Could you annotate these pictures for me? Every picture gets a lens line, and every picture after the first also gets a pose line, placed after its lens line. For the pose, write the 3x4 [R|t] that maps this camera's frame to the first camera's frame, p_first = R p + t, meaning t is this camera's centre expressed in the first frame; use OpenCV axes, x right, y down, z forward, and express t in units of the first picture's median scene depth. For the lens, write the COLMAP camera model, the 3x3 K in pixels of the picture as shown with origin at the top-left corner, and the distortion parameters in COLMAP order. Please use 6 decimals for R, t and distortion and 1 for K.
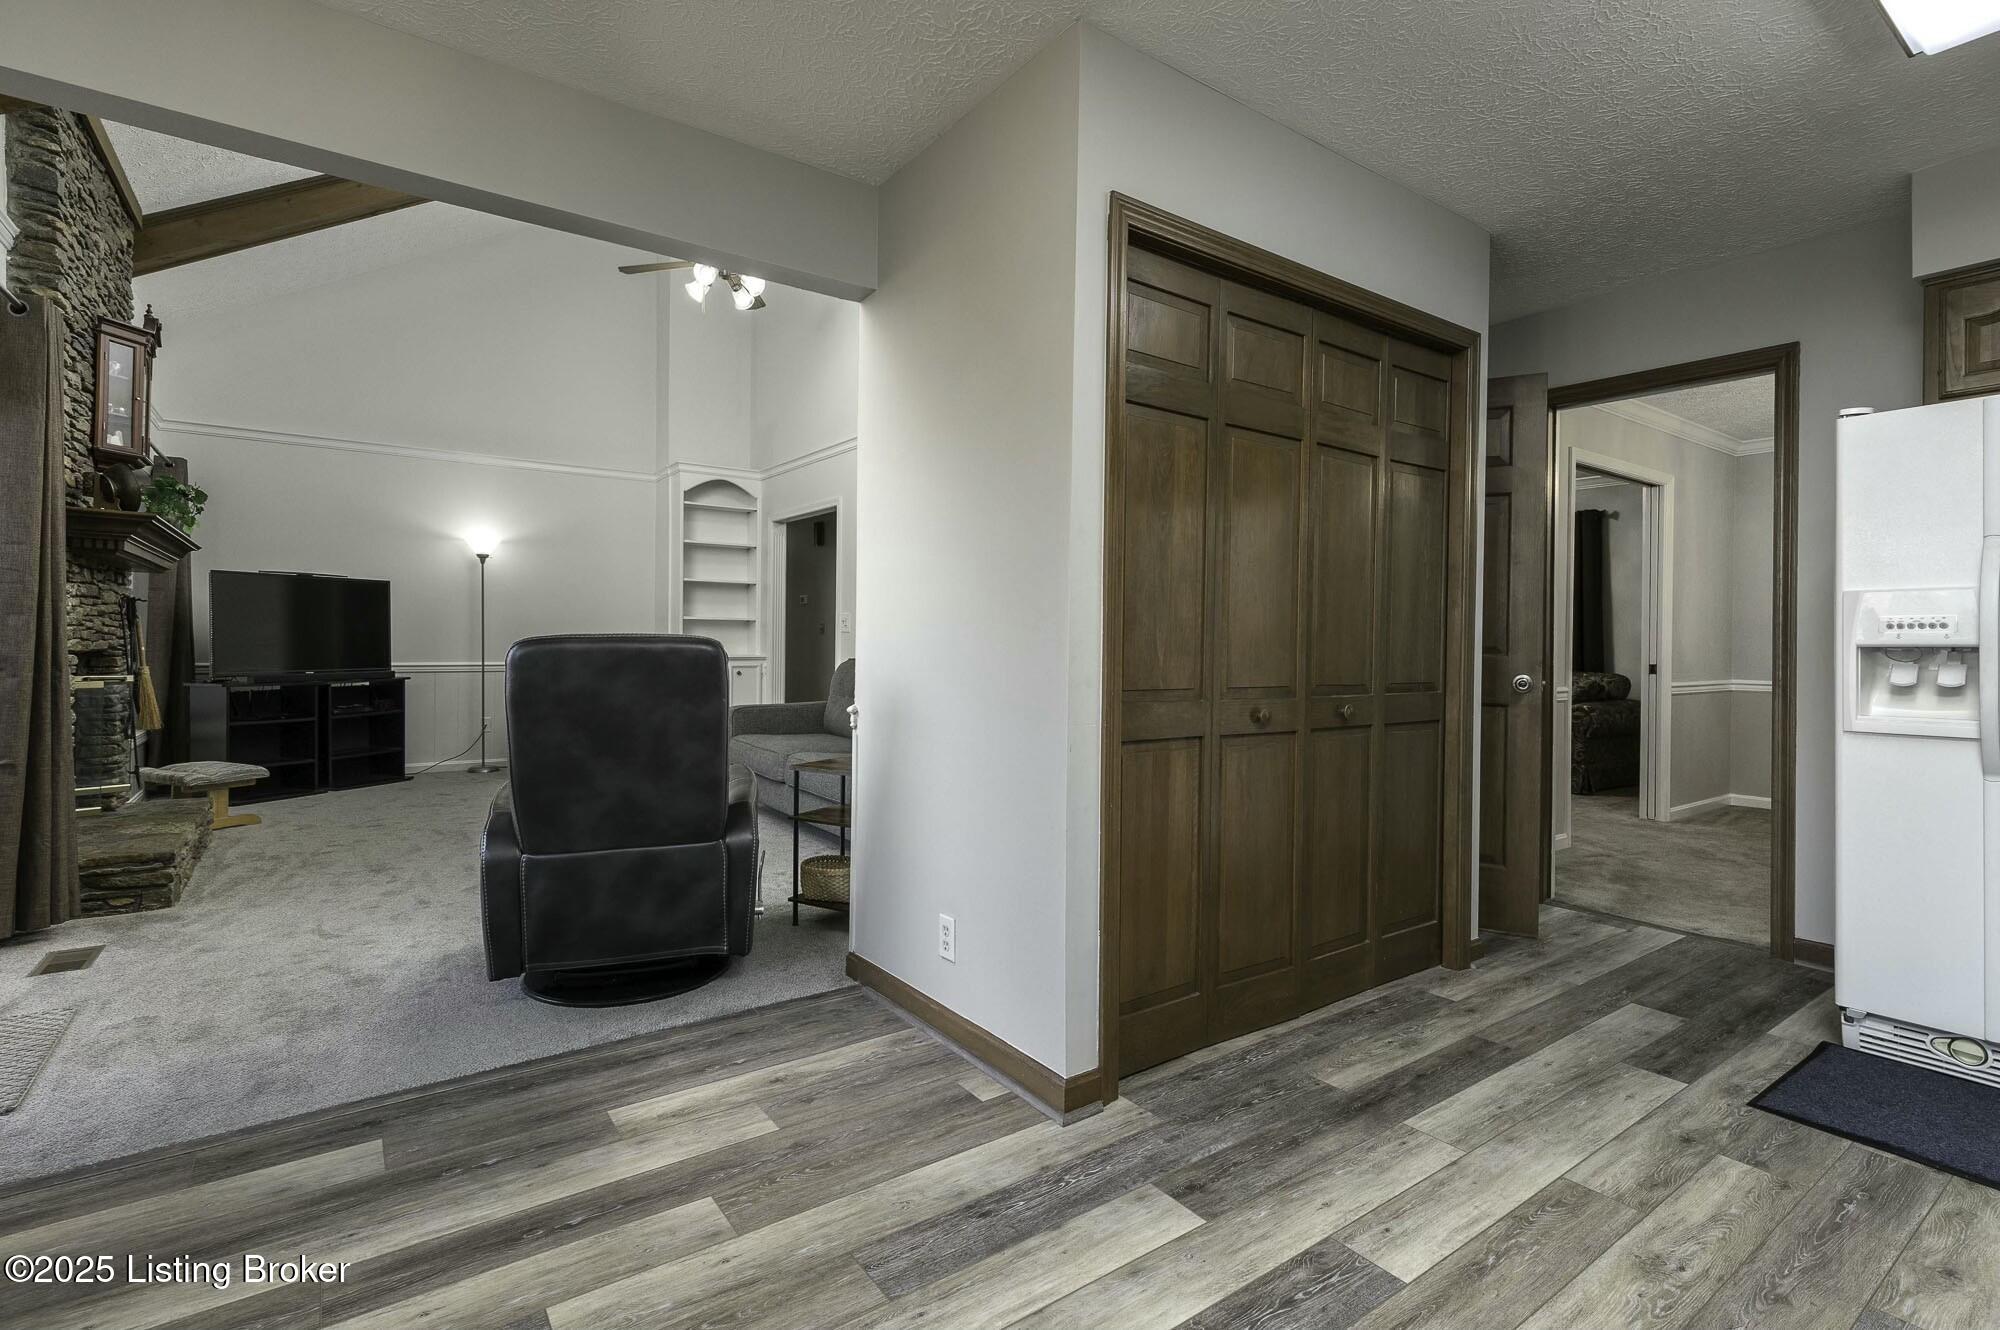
lens RADIAL K [[929.4, 0, 993.1], [0, 929.4, 637.7], [0, 0, 1]] dist [0.009968, -0.000337]
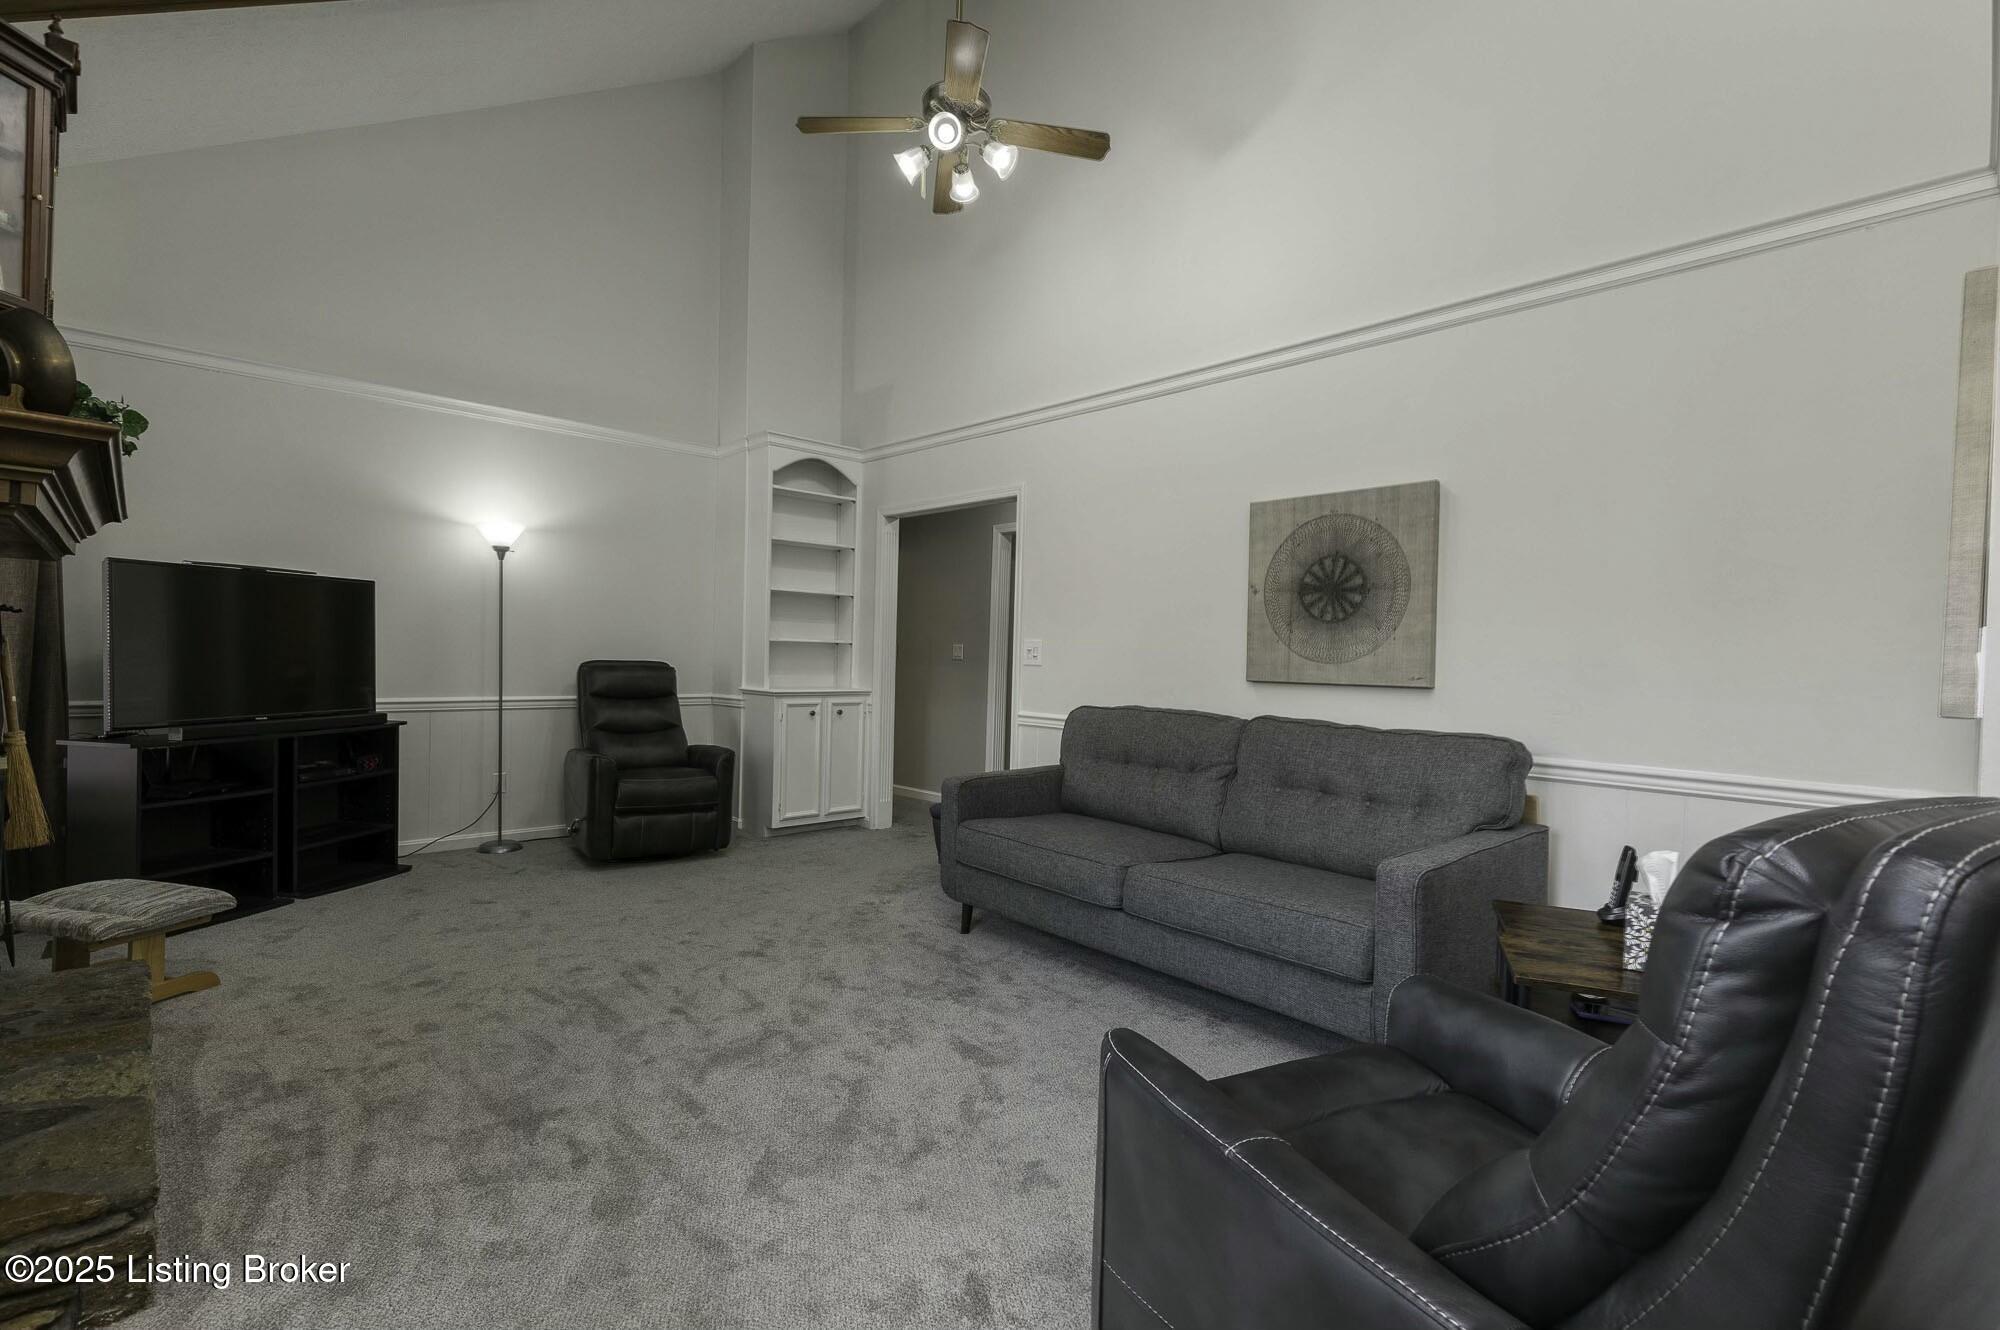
lens RADIAL K [[929.4, 0, 1008.4], [0, 929.4, 660.8], [0, 0, 1]] dist [0.009968, -0.000337]
pose [[0.991669, 0.015956, 0.127822, -0.264019], [-0.017127, 0.999821, 0.008065, -0.014860], [-0.127670, -0.010187, 0.991764, 0.251655]]
